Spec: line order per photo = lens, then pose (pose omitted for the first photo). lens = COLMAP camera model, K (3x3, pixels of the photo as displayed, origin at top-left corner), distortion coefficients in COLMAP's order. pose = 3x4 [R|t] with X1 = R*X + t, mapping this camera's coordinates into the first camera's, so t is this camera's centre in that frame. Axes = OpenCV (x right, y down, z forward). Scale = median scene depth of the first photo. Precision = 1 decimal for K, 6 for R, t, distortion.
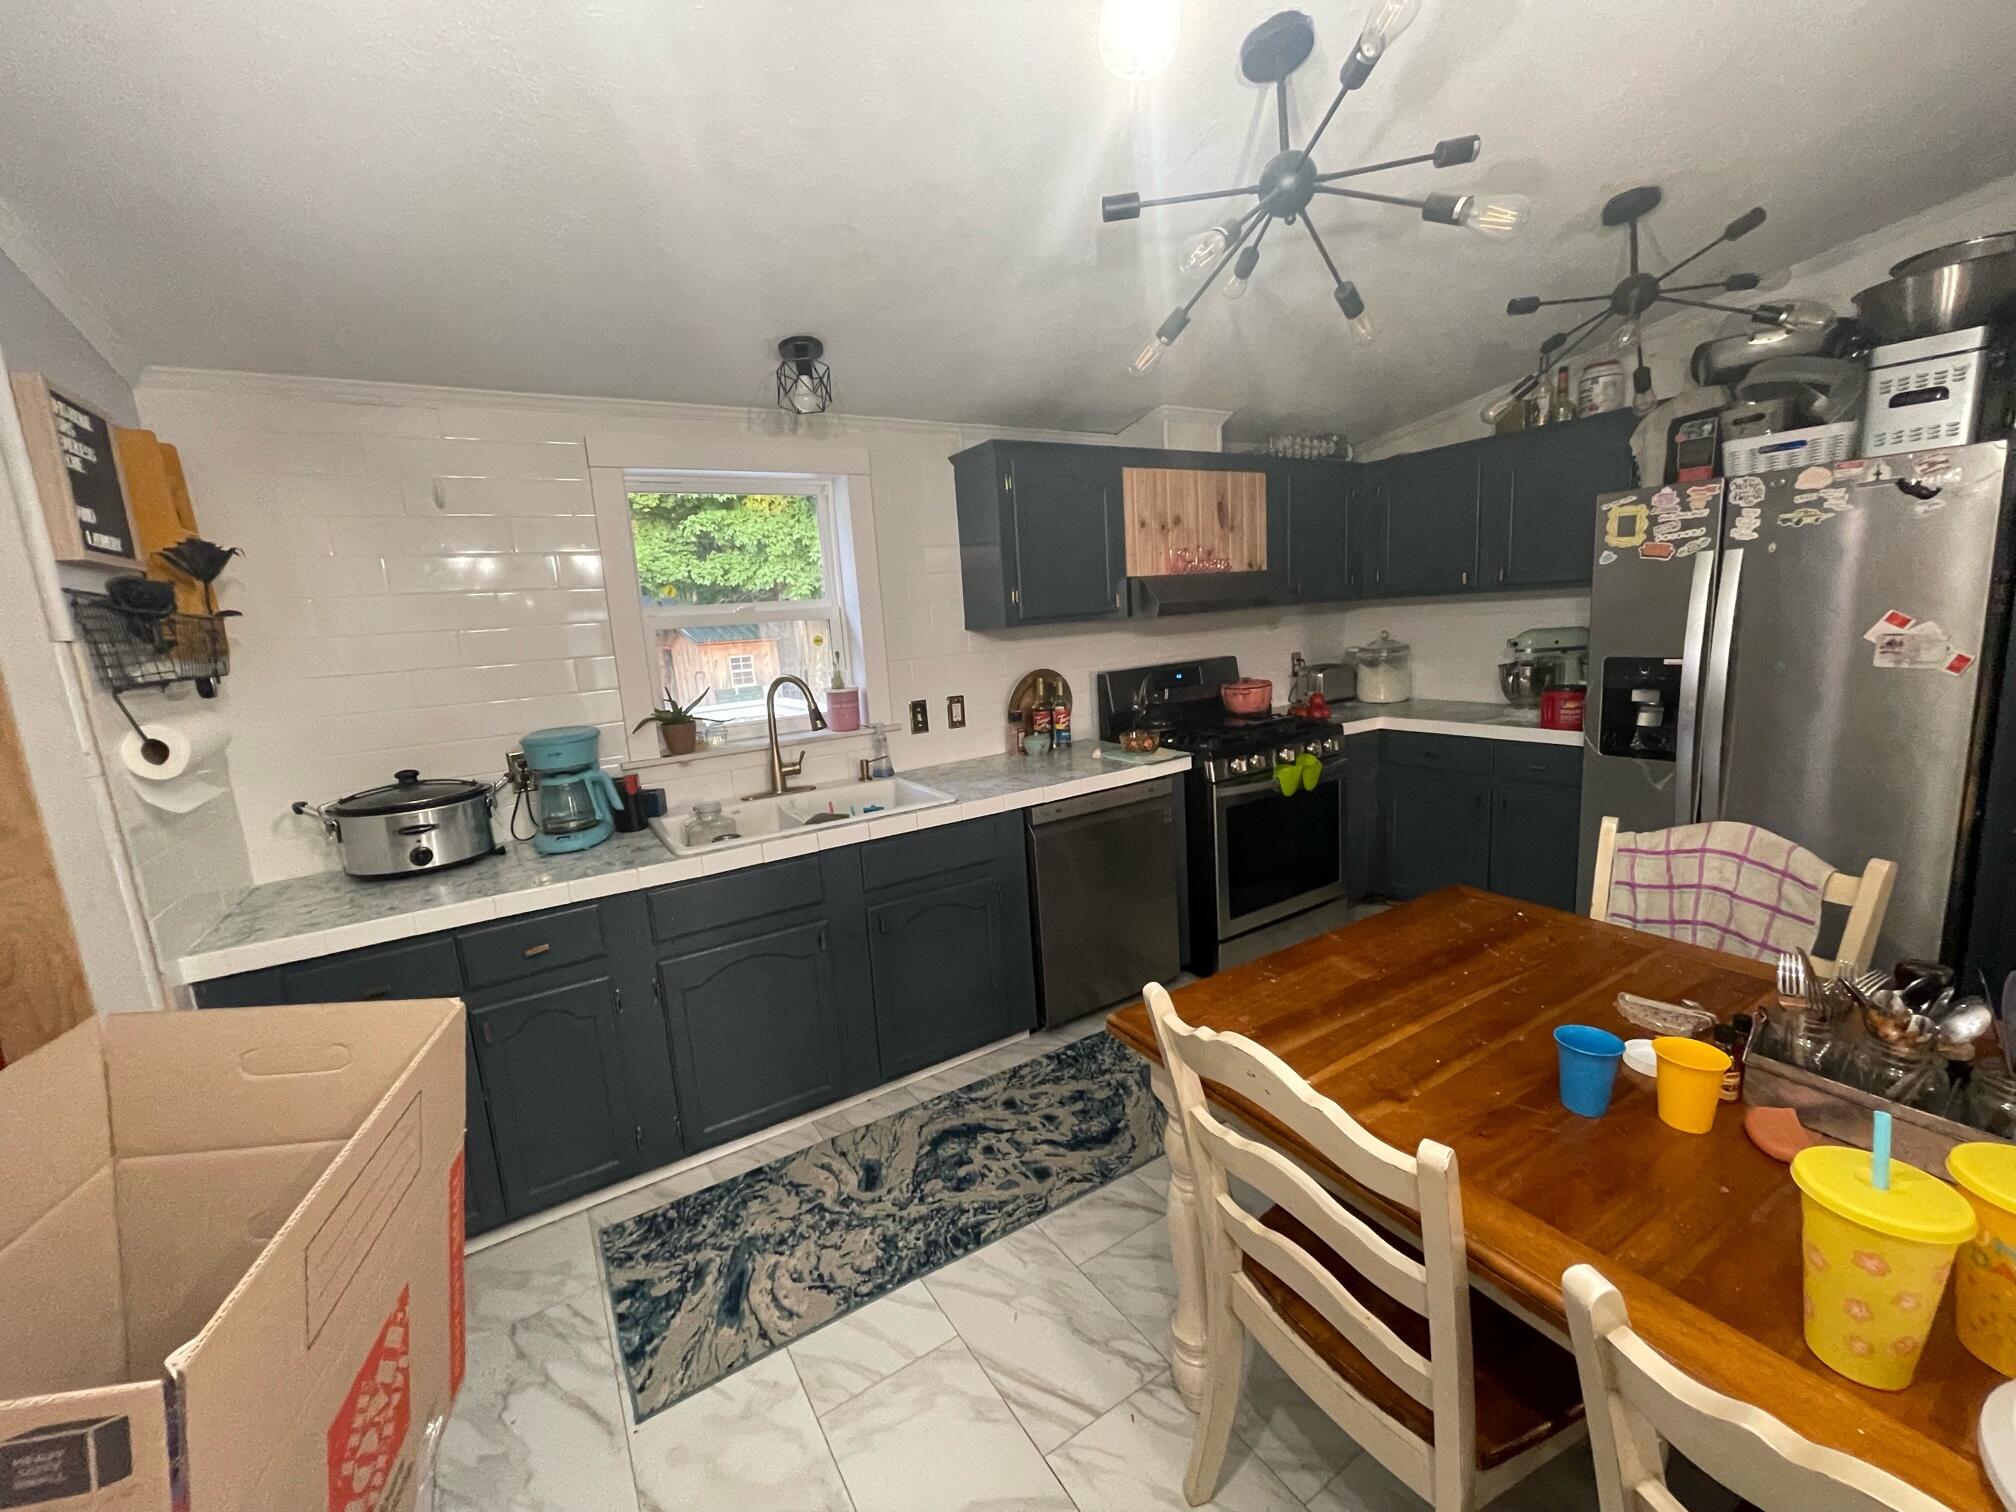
lens RADIAL K [[814.5, 0, 1003.4], [0, 814.5, 752.0], [0, 0, 1]] dist [-0.002765, 0.000446]
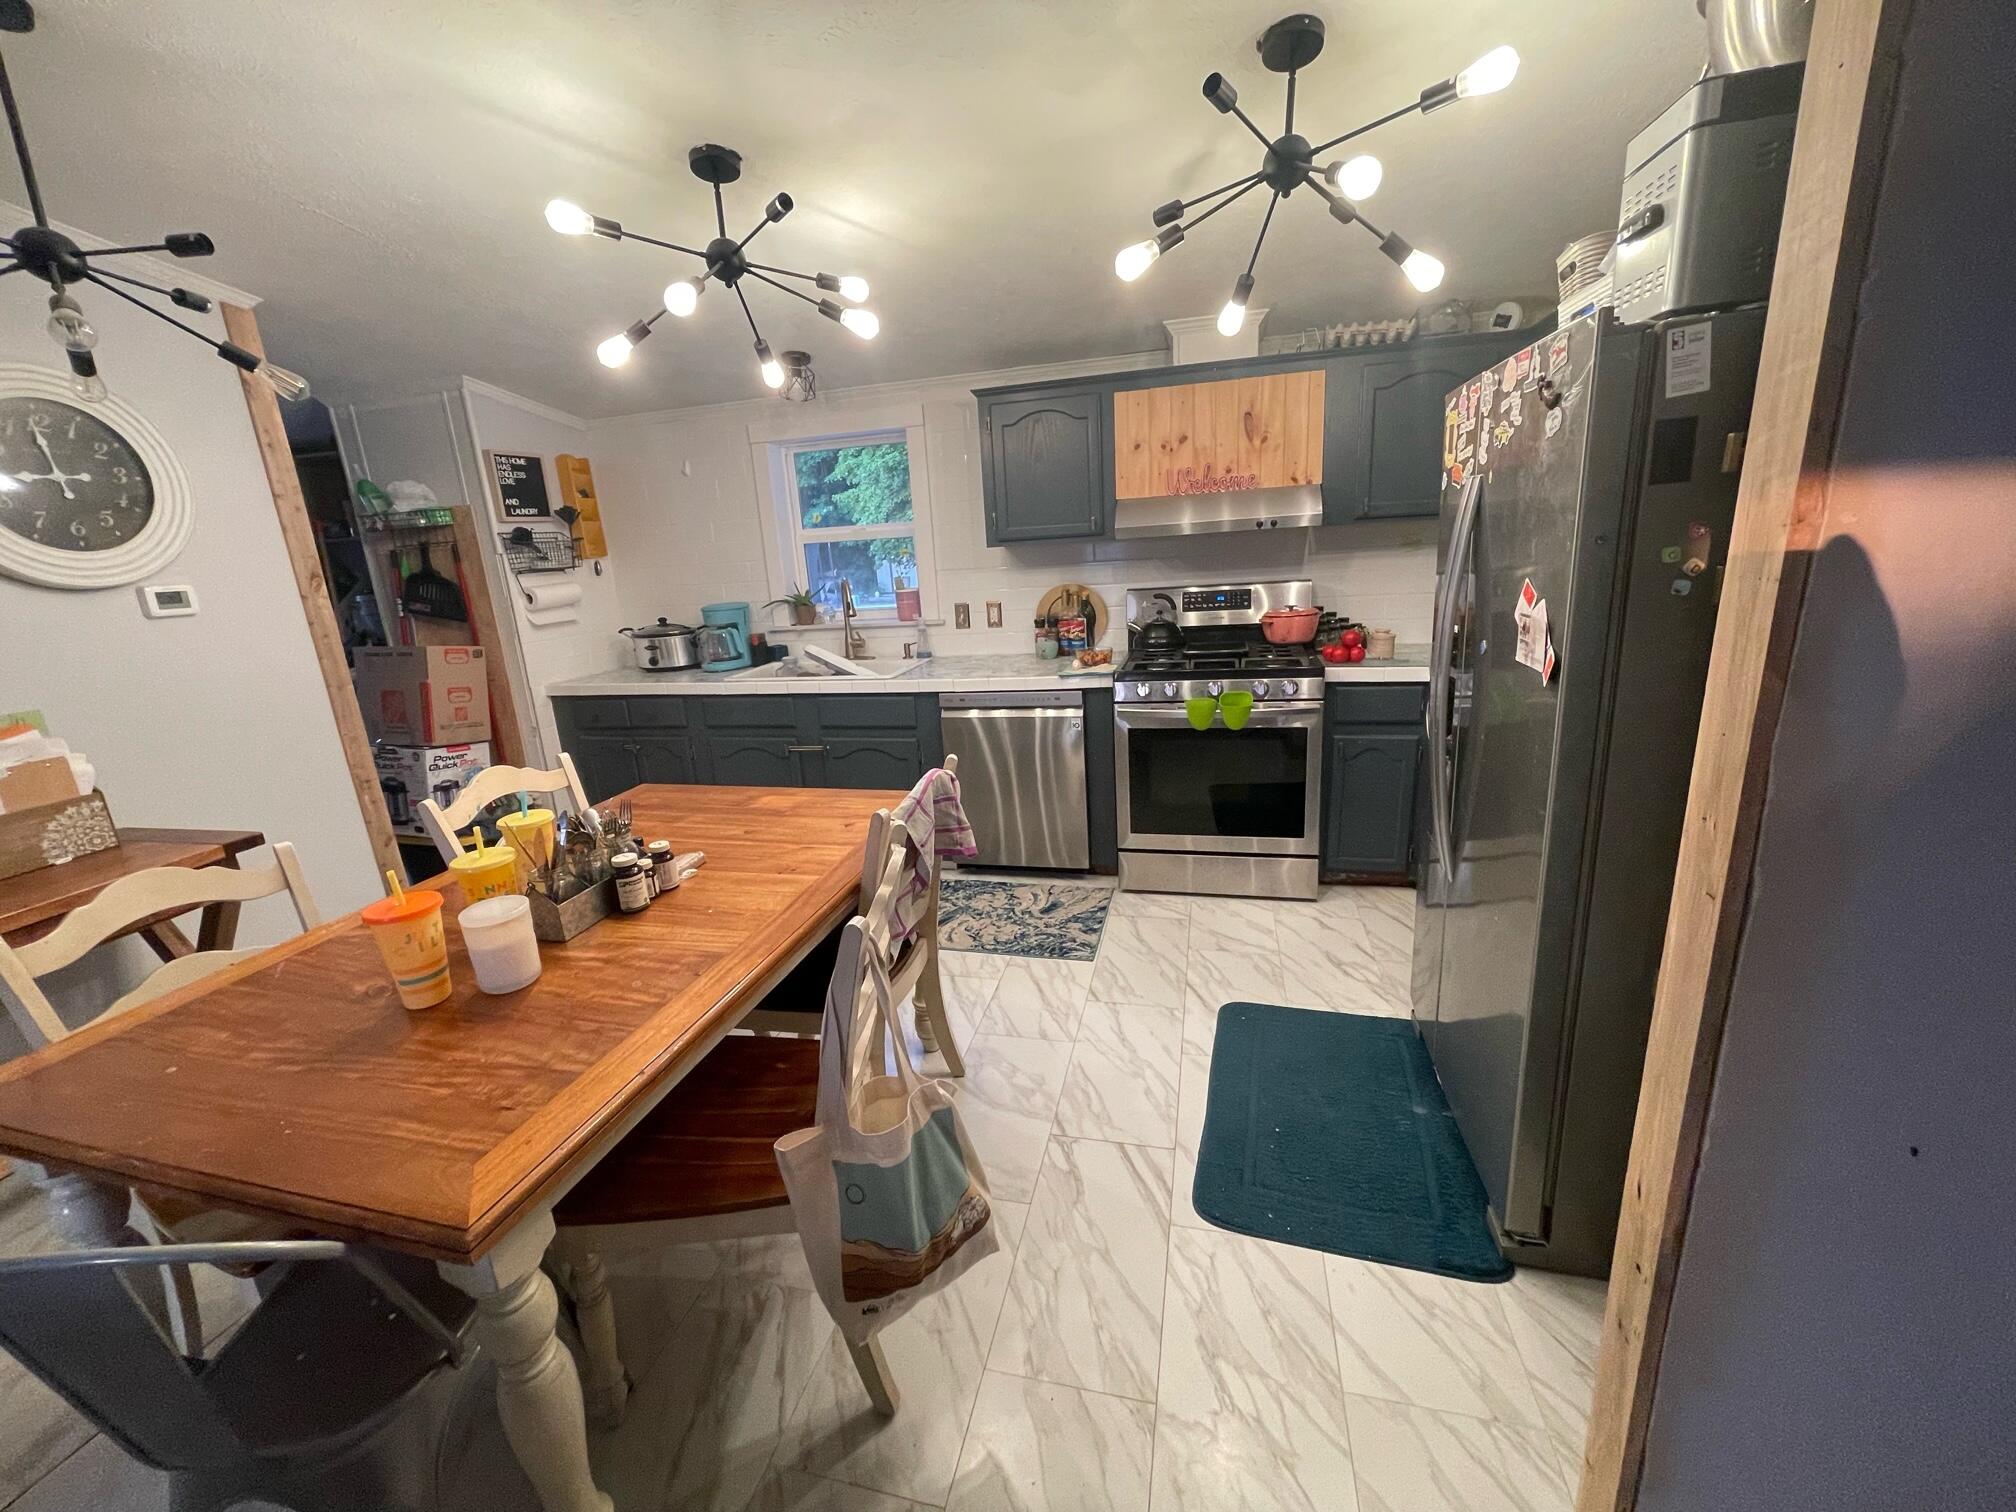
lens RADIAL K [[814.5, 0, 1002.9], [0, 814.5, 756.6], [0, 0, 1]] dist [-0.002765, 0.000446]
pose [[0.689956, 0.210608, -0.692535, 0.898873], [-0.106888, 0.975892, 0.190290, -0.079448], [0.715916, -0.057268, 0.695833, 0.138721]]
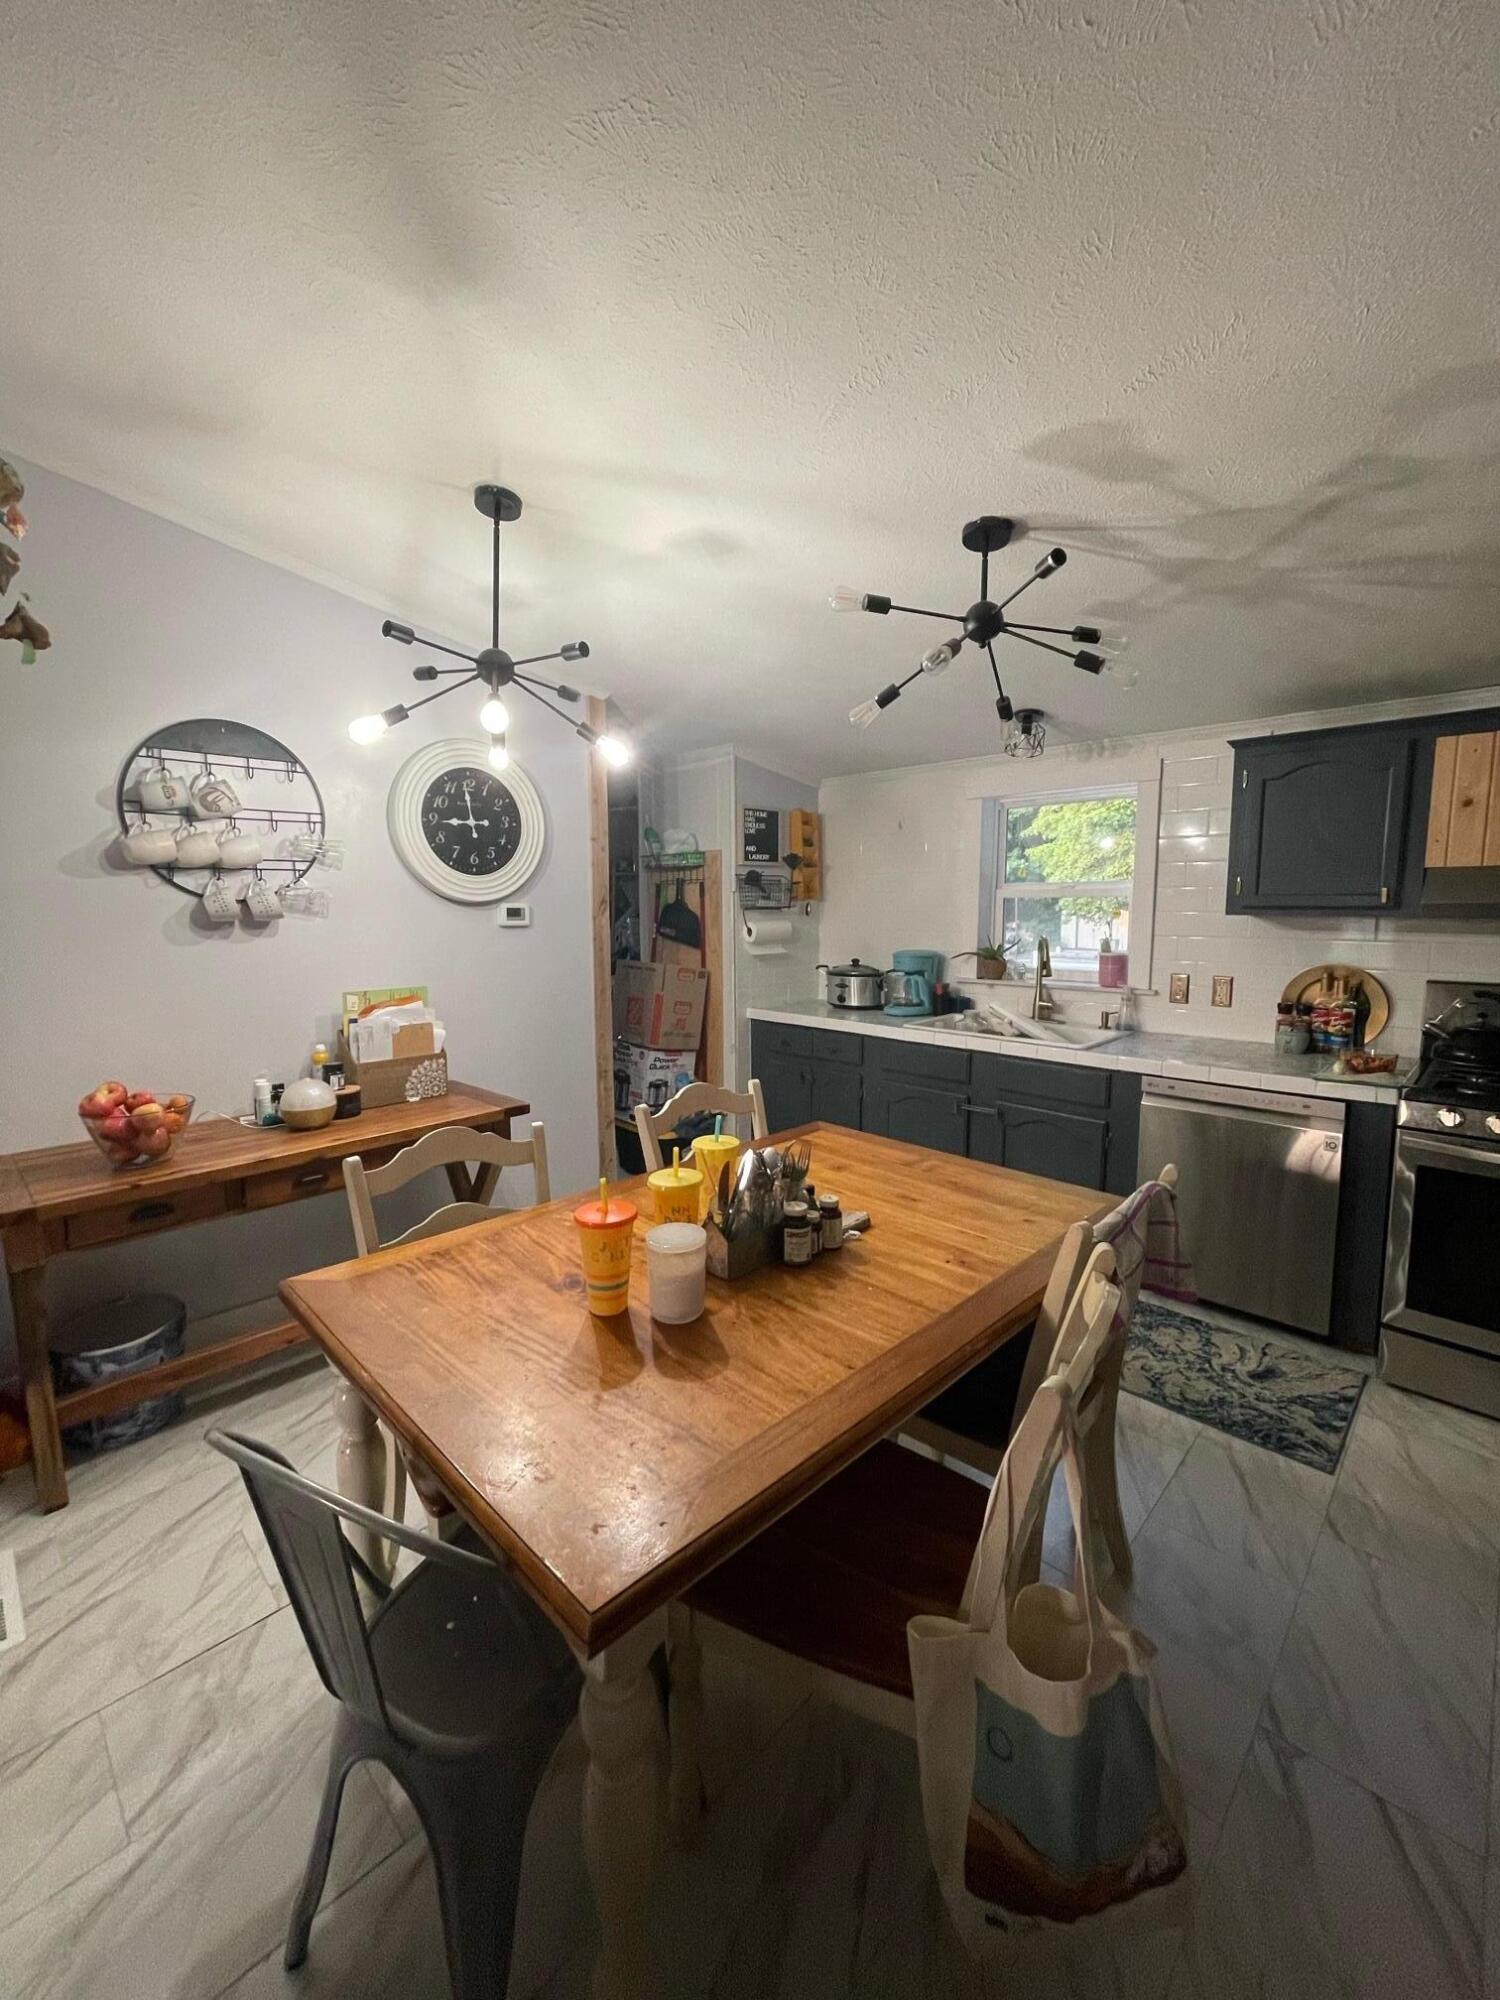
lens RADIAL K [[808.1, 0, 748.1], [0, 808.1, 997.9], [0, 0, 1]] dist [-0.002765, 0.000446]
pose [[0.239605, 0.179353, -0.954160, 0.832813], [-0.176630, 0.974440, 0.138811, -0.082840], [0.954668, 0.135273, 0.265160, 0.144853]]
